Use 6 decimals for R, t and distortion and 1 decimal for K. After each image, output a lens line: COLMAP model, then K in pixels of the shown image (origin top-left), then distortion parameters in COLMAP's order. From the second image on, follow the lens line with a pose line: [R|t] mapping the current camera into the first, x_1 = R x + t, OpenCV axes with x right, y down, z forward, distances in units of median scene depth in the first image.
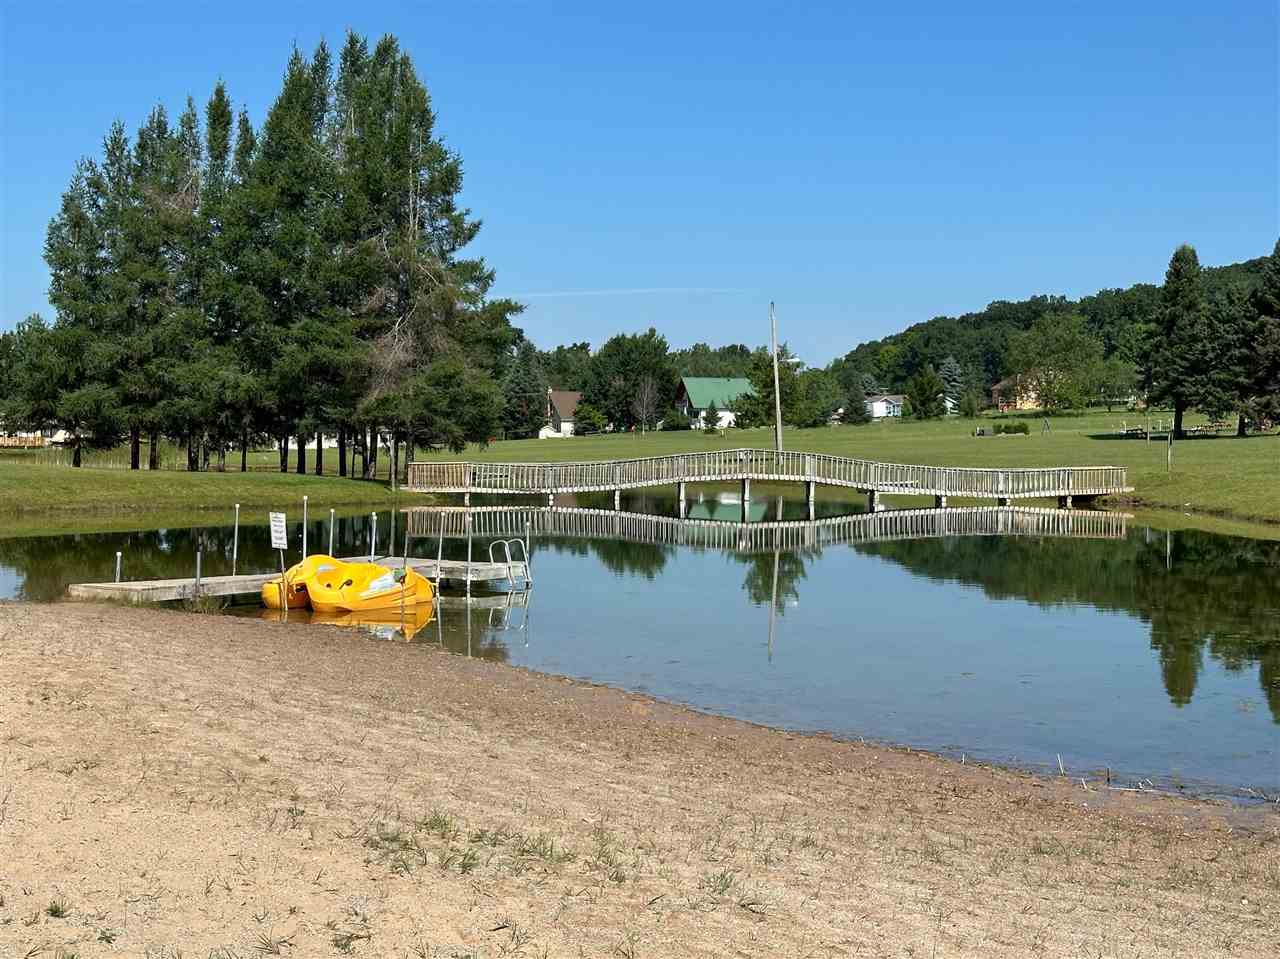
lens RADIAL K [[1997.3, 0, 640.0], [0, 1997.3, 479.5], [0, 0, 1]] dist [0.000405, -0.001958]
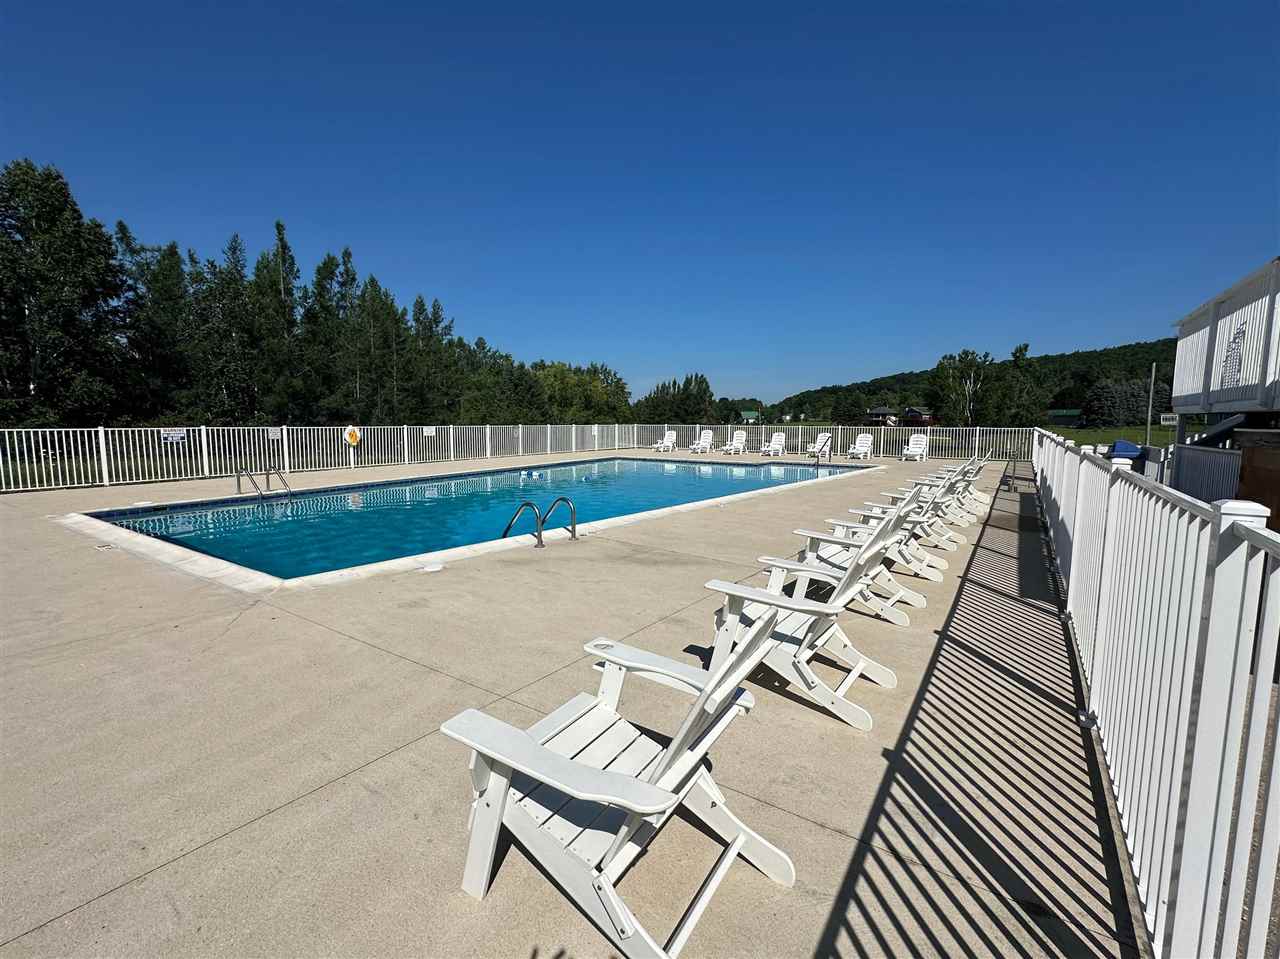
lens RADIAL K [[535.3, 0, 640.0], [0, 535.3, 479.5], [0, 0, 1]] dist [0.000552, 0.000074]
pose [[0.987391, 0.017113, -0.157370, -0.032945], [-0.003238, 0.996115, 0.088006, -0.014770], [0.158264, -0.086387, 0.983611, -0.826786]]
